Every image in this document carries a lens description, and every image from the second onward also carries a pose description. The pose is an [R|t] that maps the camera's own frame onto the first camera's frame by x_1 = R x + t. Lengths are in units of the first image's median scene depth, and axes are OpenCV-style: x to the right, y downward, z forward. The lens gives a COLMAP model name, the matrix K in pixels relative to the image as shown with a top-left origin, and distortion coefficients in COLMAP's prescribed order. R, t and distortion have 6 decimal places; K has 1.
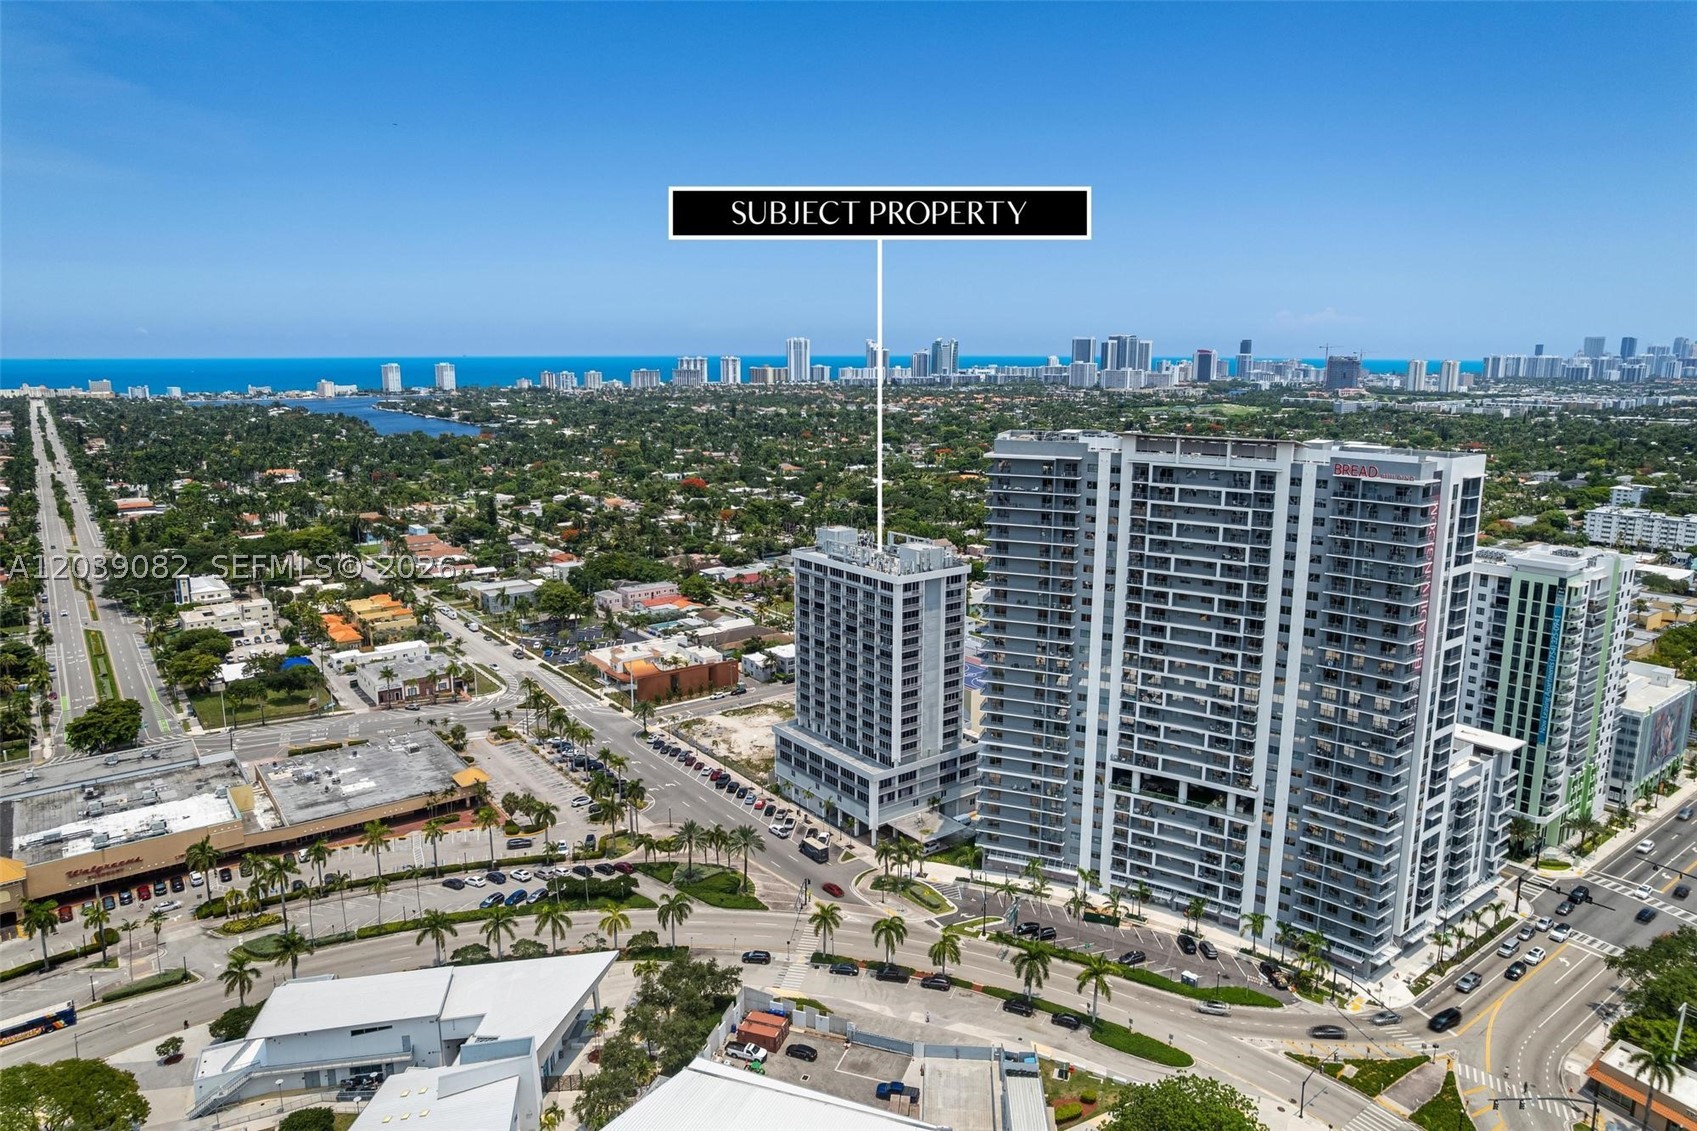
lens RADIAL K [[1080.2, 0, 850.4], [0, 1080.2, 553.3], [0, 0, 1]] dist [-0.080602, 0.067077]
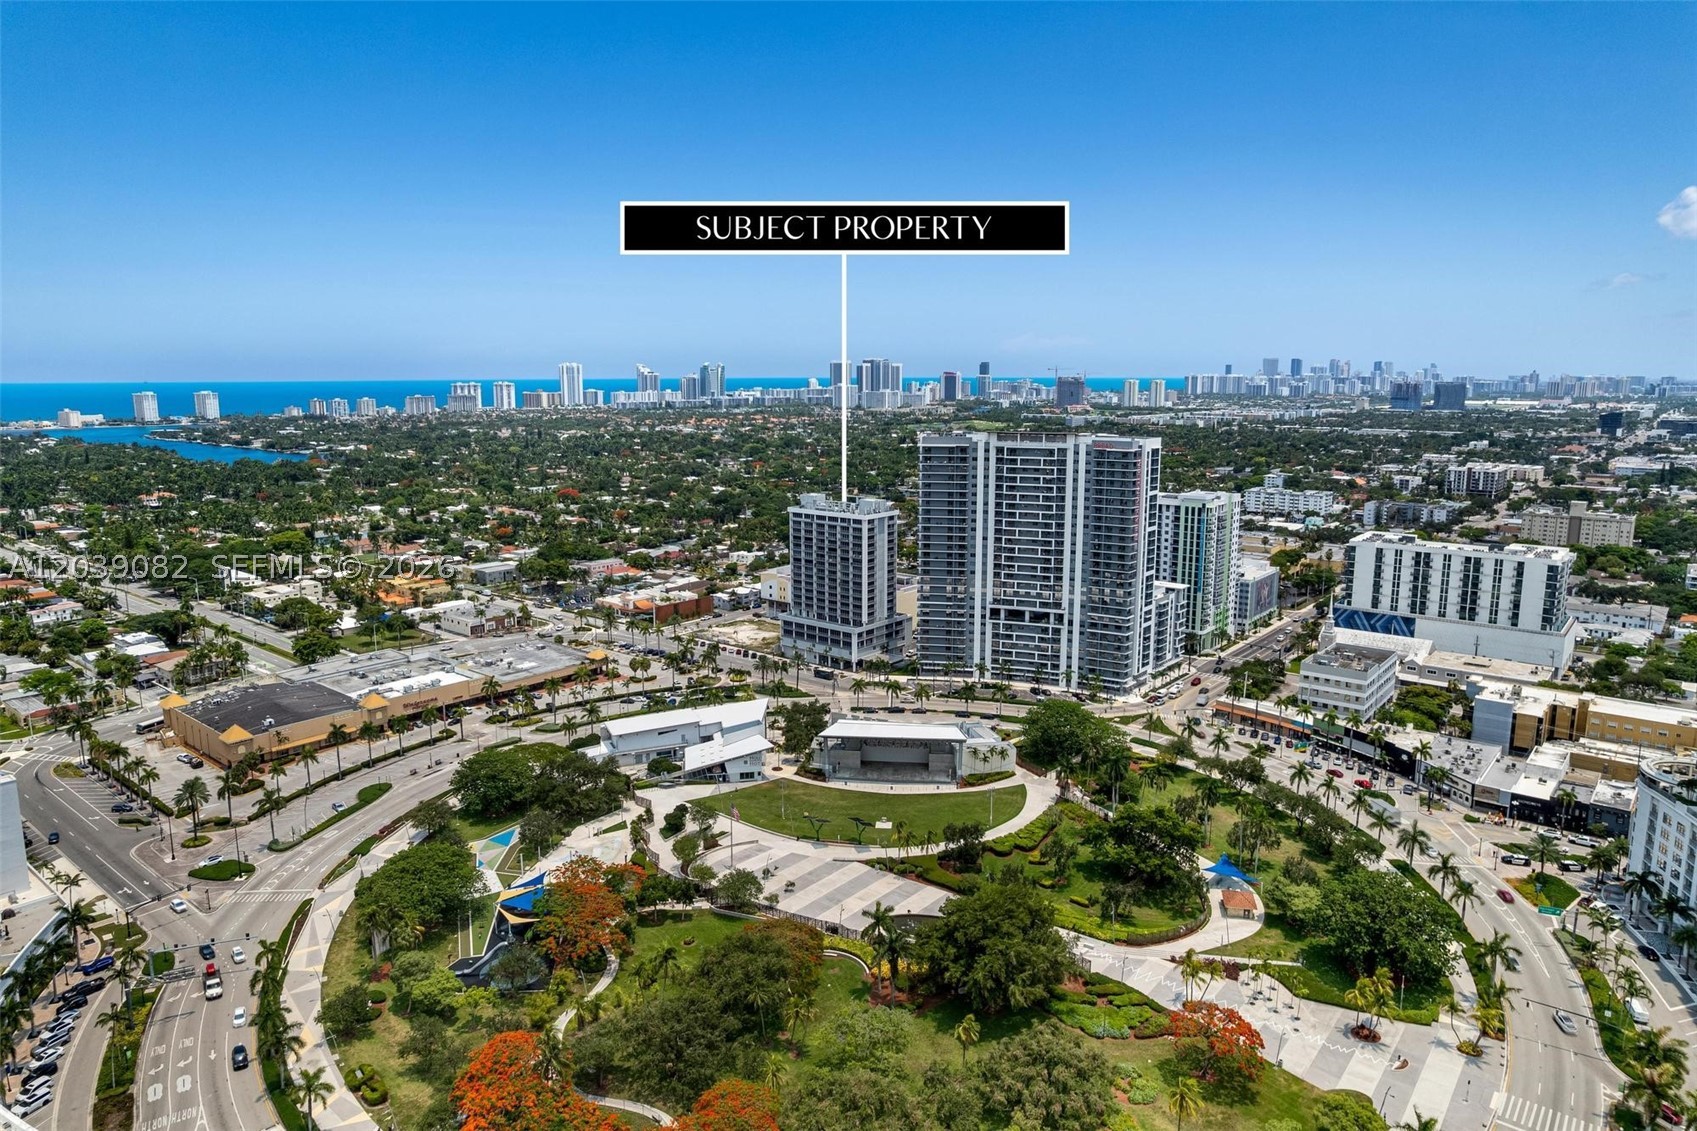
lens RADIAL K [[1080.2, 0, 850.4], [0, 1080.2, 553.3], [0, 0, 1]] dist [-0.080602, 0.067077]
pose [[0.973251, -0.040666, 0.226117, -0.357075], [0.045106, 0.998877, -0.014504, 0.101035], [-0.225273, 0.024315, 0.973992, -0.676914]]
